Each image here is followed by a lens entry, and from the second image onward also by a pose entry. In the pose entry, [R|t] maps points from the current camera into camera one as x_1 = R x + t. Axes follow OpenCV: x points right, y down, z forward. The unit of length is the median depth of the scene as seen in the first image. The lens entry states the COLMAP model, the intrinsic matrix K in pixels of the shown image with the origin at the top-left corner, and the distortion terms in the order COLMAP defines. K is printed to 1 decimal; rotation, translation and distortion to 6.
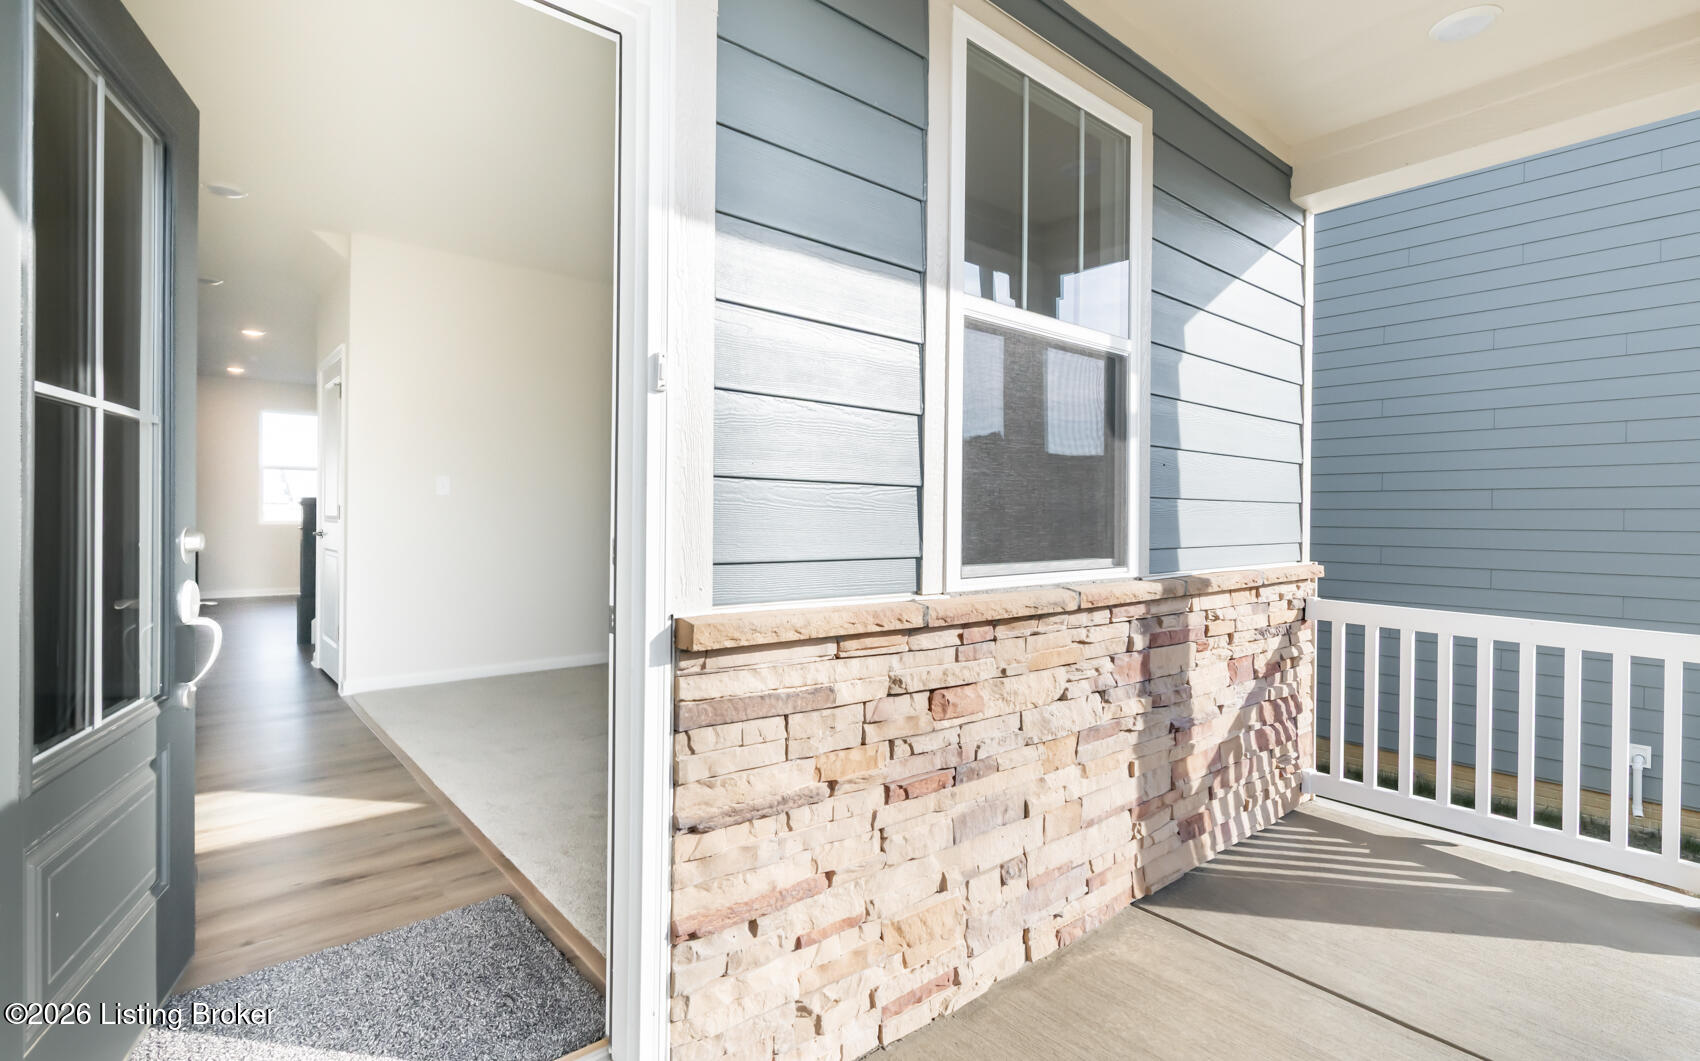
lens RADIAL K [[800.6, 0, 846.2], [0, 800.6, 519.4], [0, 0, 1]] dist [-0.000489, -0.000009]
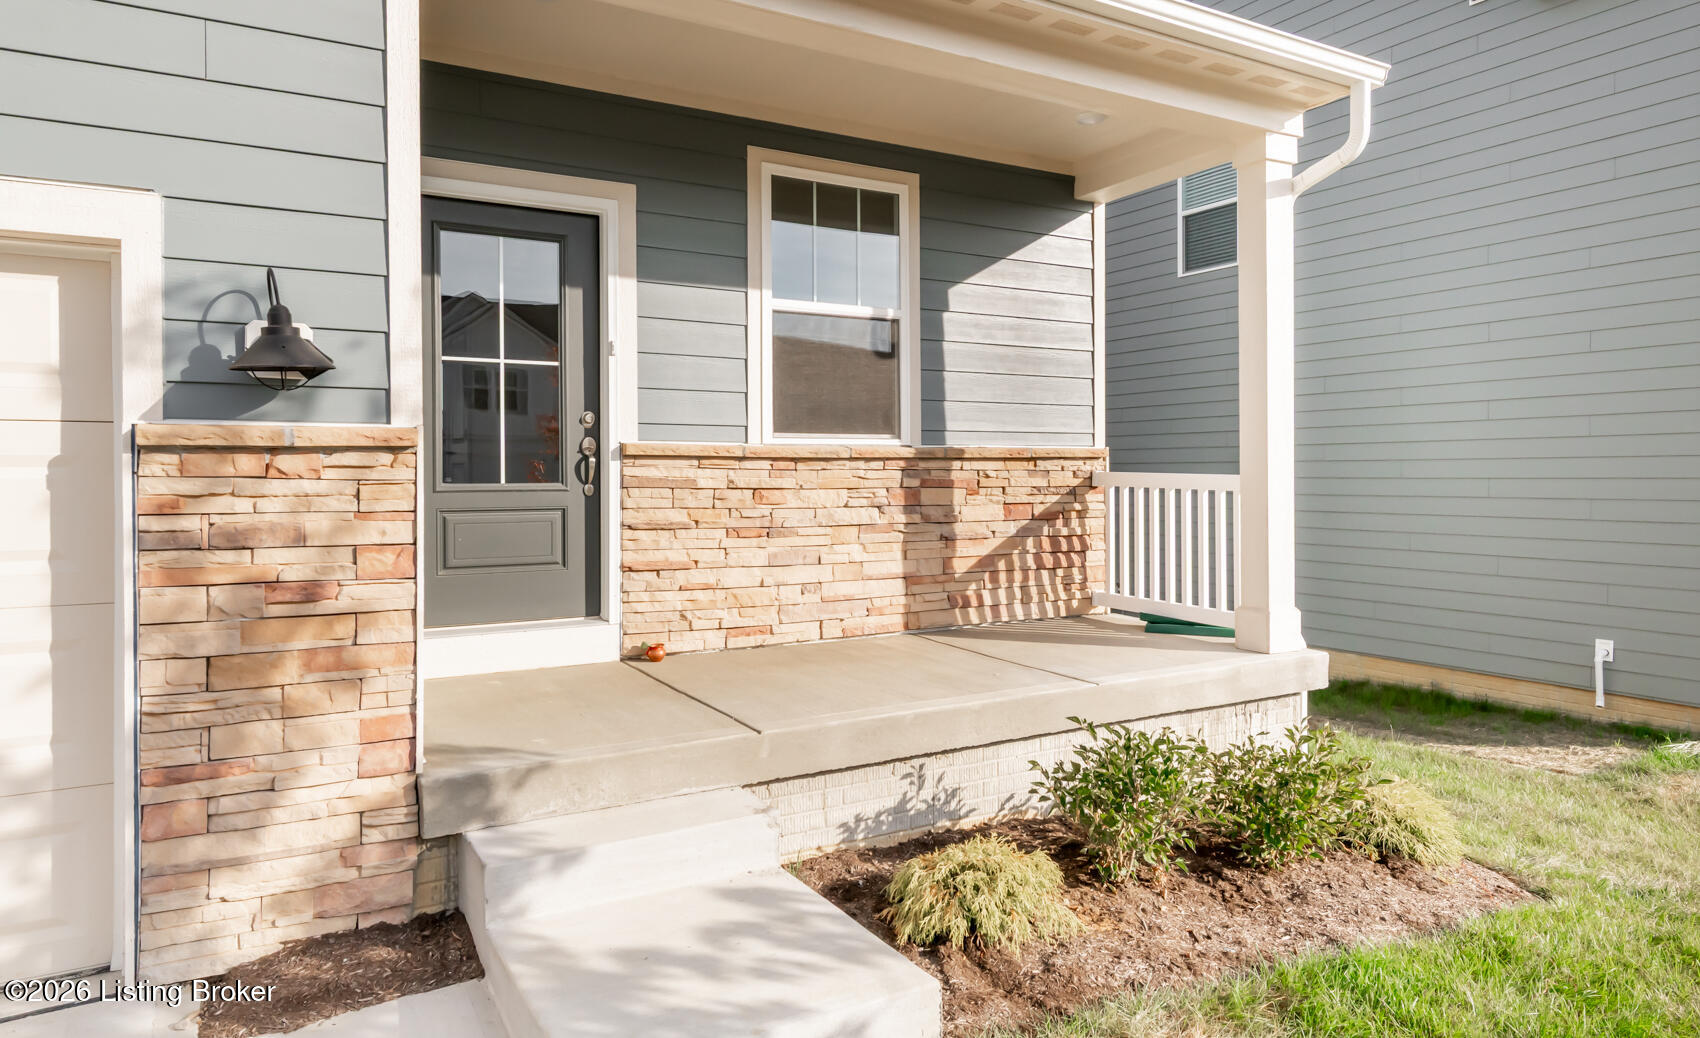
lens RADIAL K [[1068.1, 0, 854.0], [0, 1068.1, 479.7], [0, 0, 1]] dist [0.001514, -0.000111]
pose [[0.983867, -0.012380, -0.178471, 0.843359], [0.012261, 0.999923, -0.001772, 0.191628], [0.178479, -0.000445, 0.983944, -1.669200]]
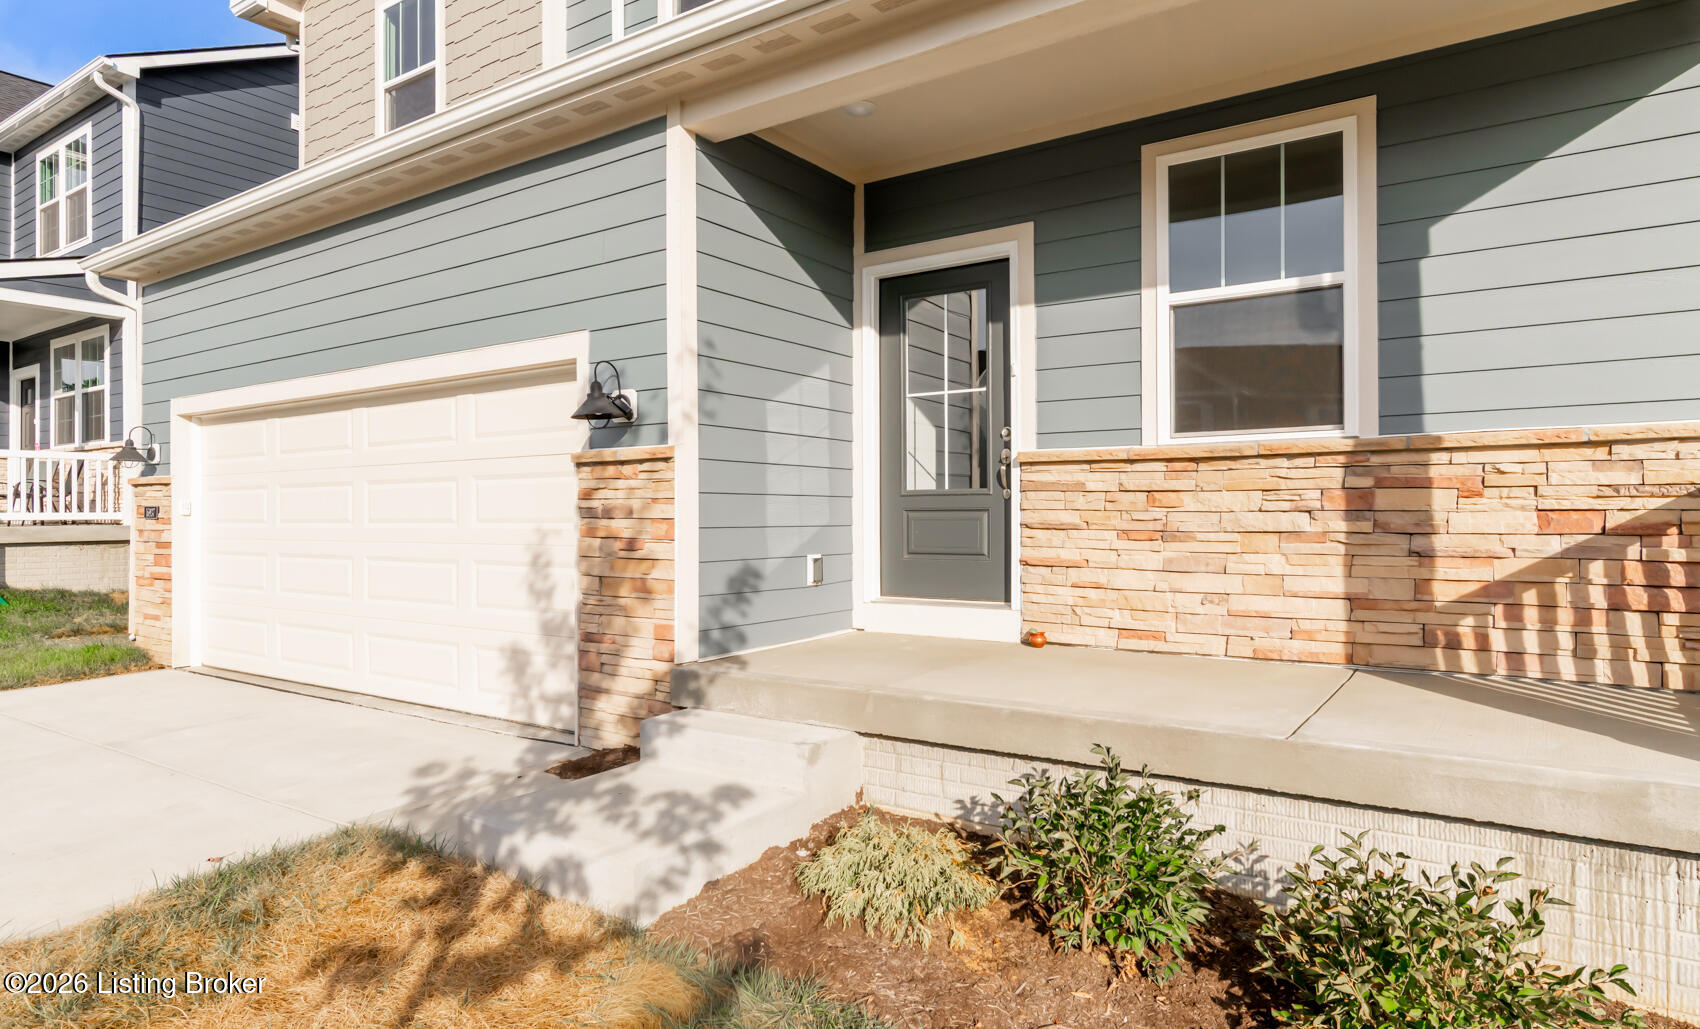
lens RADIAL K [[971.7, 0, 850.0], [0, 971.7, 514.5], [0, 0, 1]] dist [-0.003569, -0.000024]
pose [[0.257663, -0.013292, -0.966143, 2.276494], [-0.001325, 0.999900, -0.014109, 0.301010], [0.966234, 0.004915, 0.257620, -0.382064]]
